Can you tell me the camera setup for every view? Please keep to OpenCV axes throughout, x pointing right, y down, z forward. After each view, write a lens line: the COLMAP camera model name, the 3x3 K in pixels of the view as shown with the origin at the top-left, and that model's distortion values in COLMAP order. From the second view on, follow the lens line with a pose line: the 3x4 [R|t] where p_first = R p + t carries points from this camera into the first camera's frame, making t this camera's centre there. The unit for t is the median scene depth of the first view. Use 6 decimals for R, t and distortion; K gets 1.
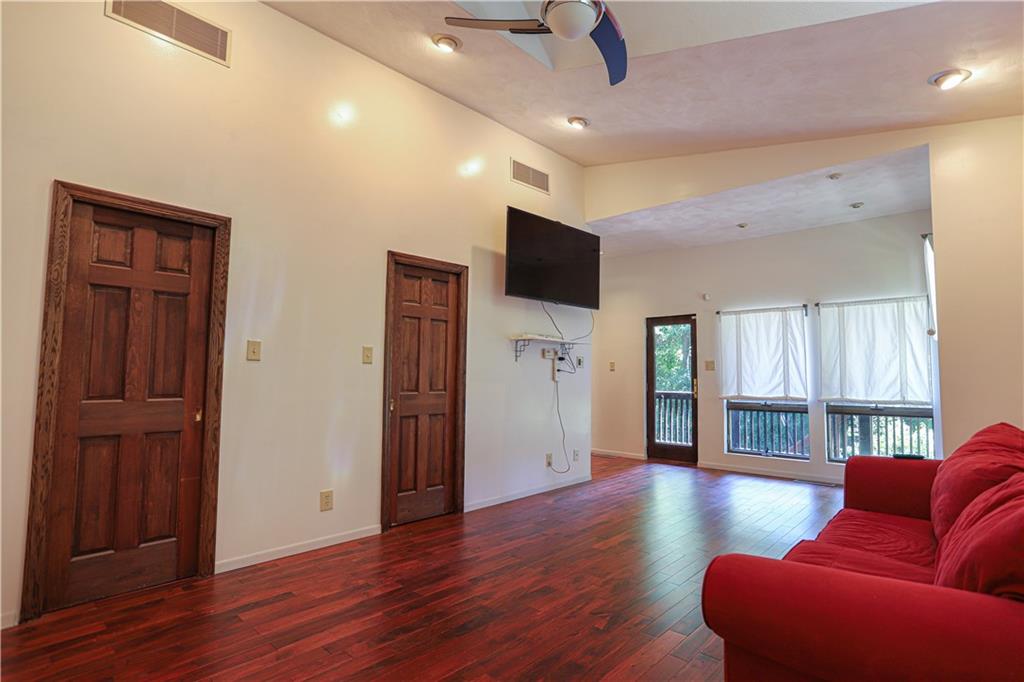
lens RADIAL K [[513.3, 0, 544.9], [0, 513.3, 340.6], [0, 0, 1]] dist [-0.024113, 0.000677]
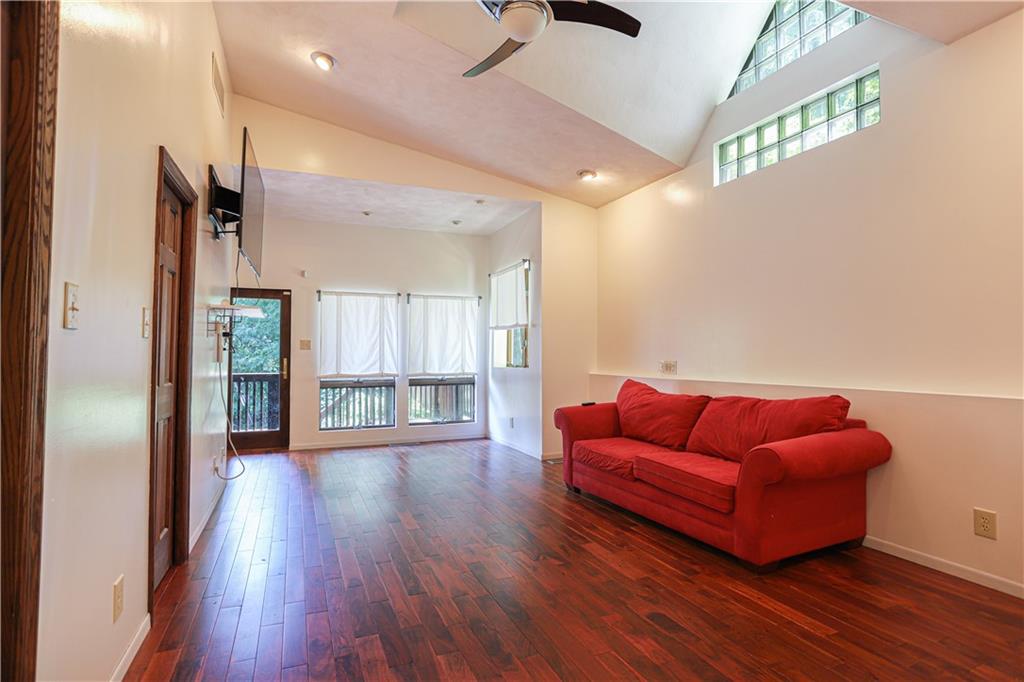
lens RADIAL K [[513.3, 0, 516.9], [0, 513.3, 341.5], [0, 0, 1]] dist [-0.024113, 0.000677]
pose [[0.444977, 0.015435, 0.895409, -0.410123], [-0.056020, 0.998373, 0.010630, 0.010953], [-0.893788, -0.054891, 0.445118, 0.231600]]
